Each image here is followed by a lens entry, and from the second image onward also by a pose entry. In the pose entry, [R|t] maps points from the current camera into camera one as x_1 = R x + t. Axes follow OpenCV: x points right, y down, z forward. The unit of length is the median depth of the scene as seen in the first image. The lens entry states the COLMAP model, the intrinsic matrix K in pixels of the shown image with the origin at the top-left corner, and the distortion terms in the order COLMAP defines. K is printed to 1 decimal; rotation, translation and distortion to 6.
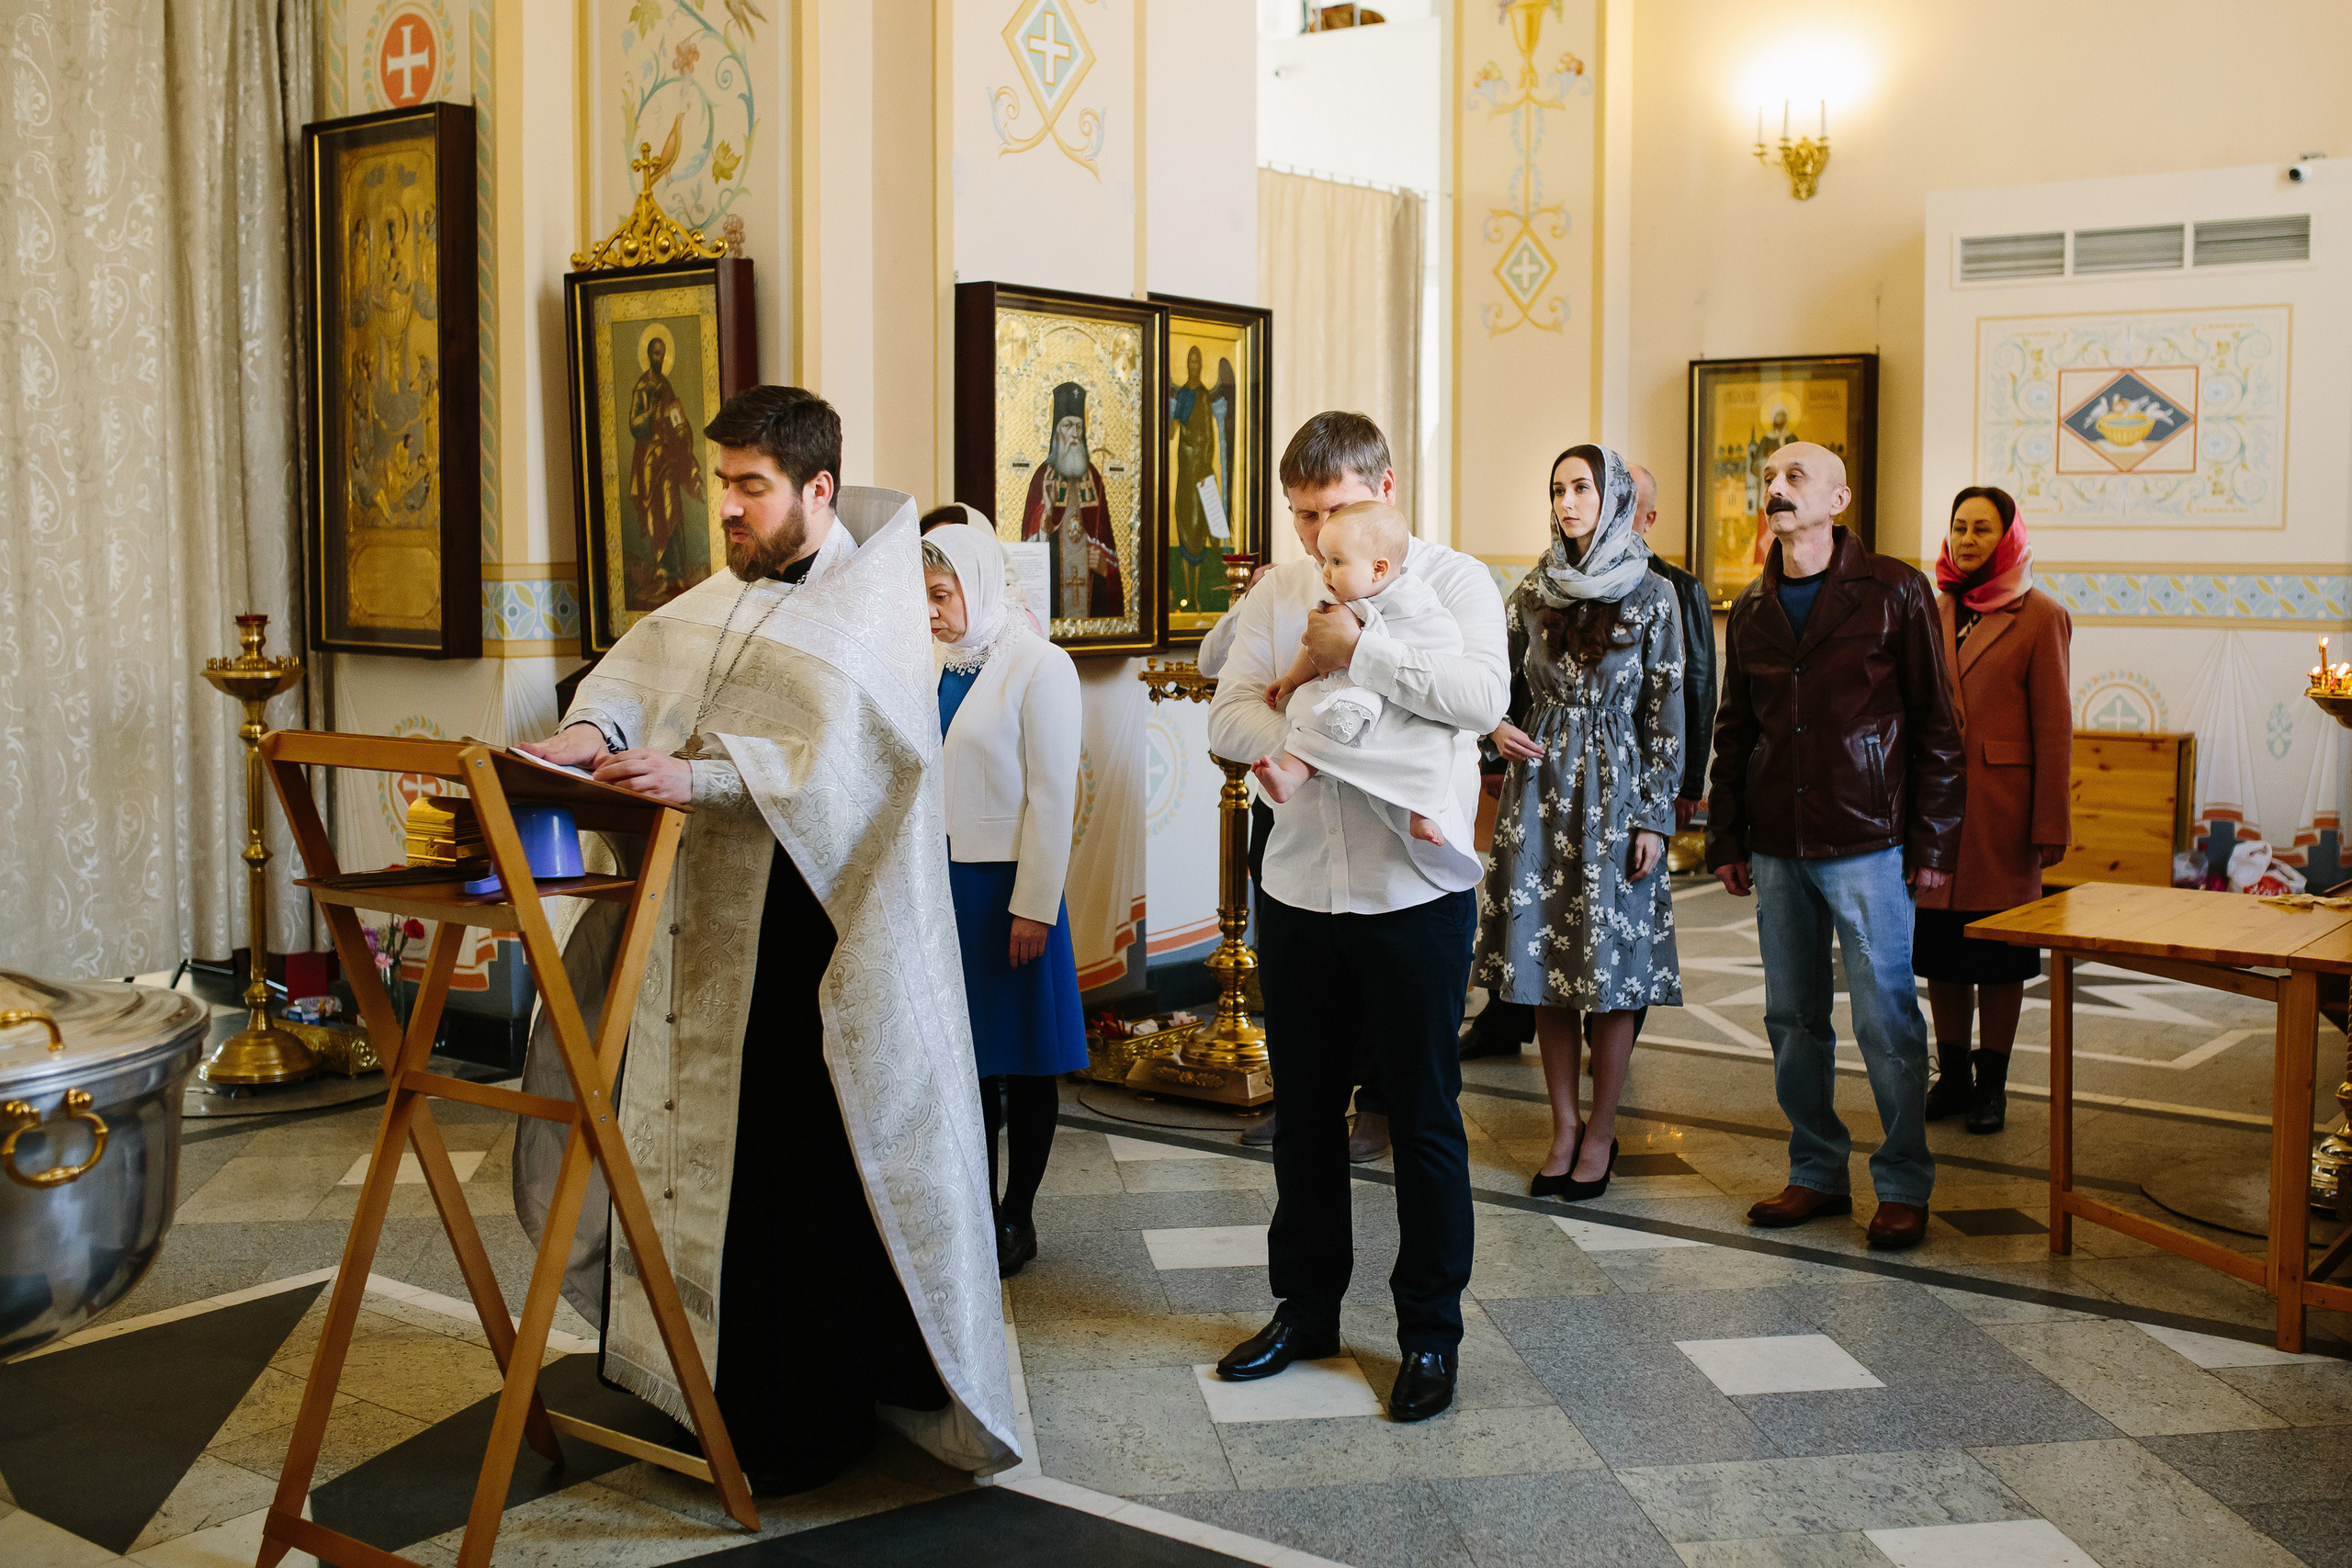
lens RADIAL K [[2435.4, 0, 1218.1], [0, 2435.4, 744.5], [0, 0, 1]] dist [-0.009048, 0.001325]
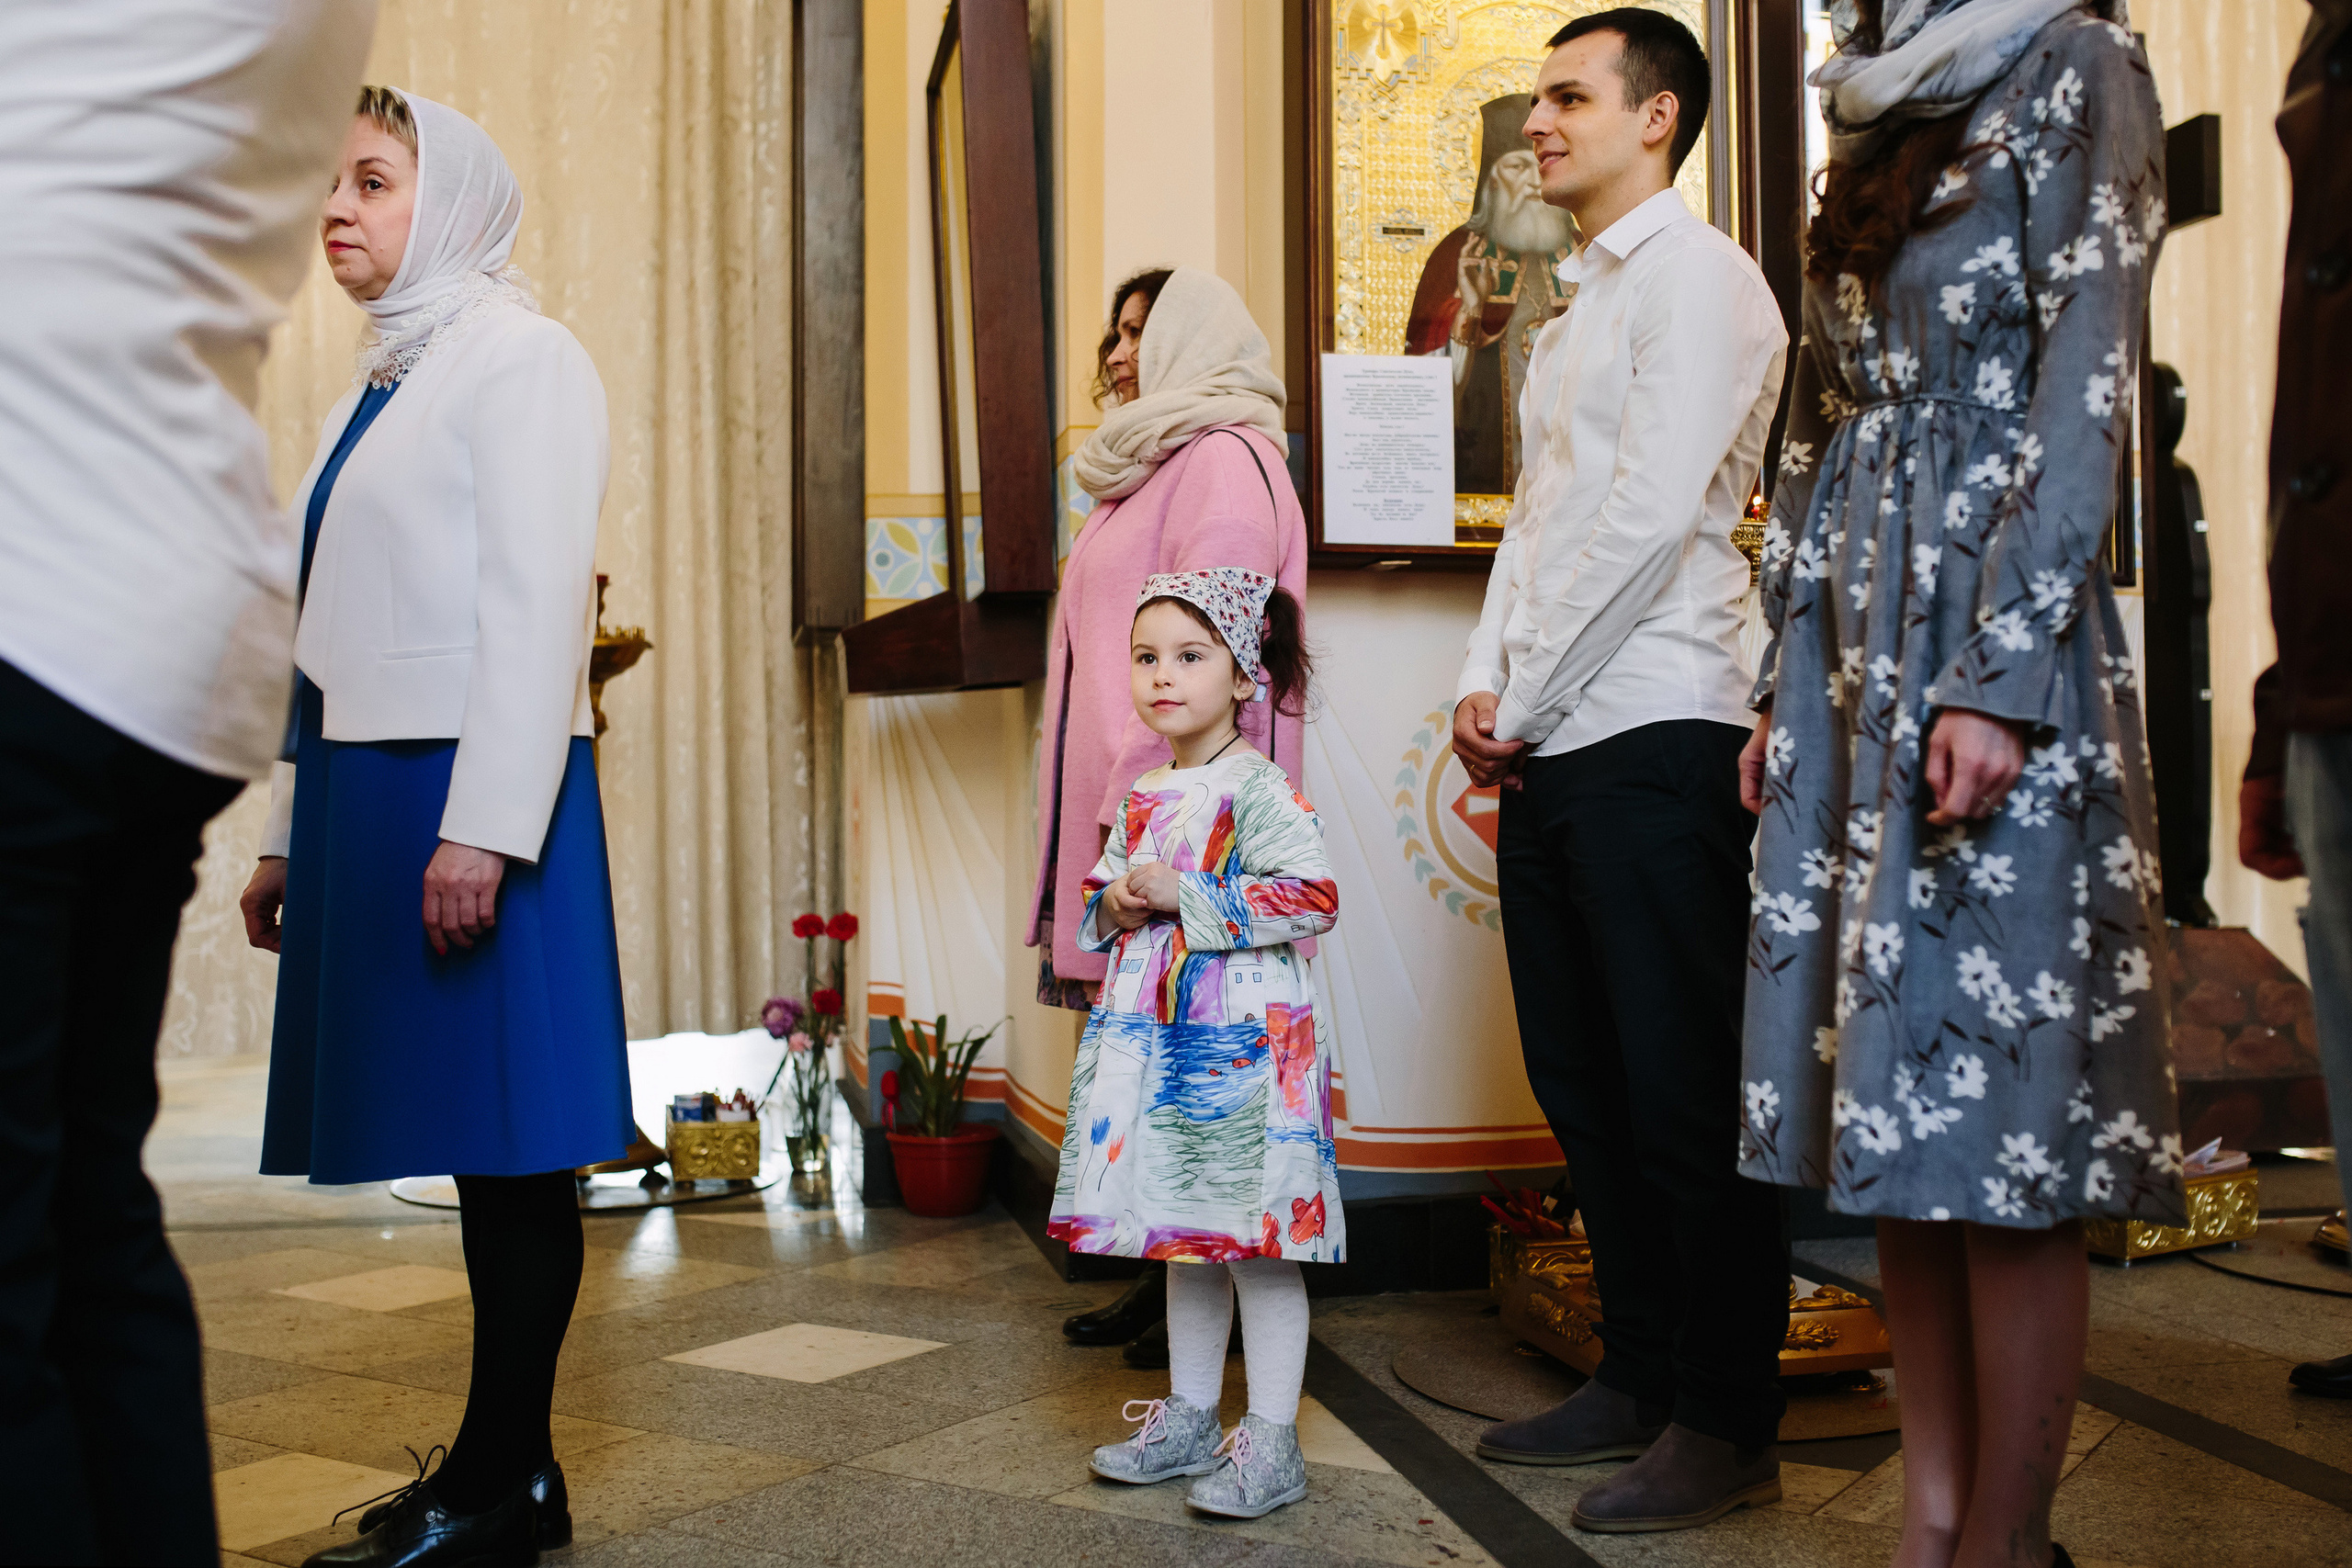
lens RADIAL K [[2435.4, 0, 1218.1], [0, 2435.4, 744.5], [0, 0, 1]] dist [-0.009048, 0.001325]
pose [[0.766773, -0.025134, -0.641426, 0.250304], [-0.043901, 0.994840, -0.091462, 0.062107], [0.640415, 0.098290, 0.761713, 0.521479]]
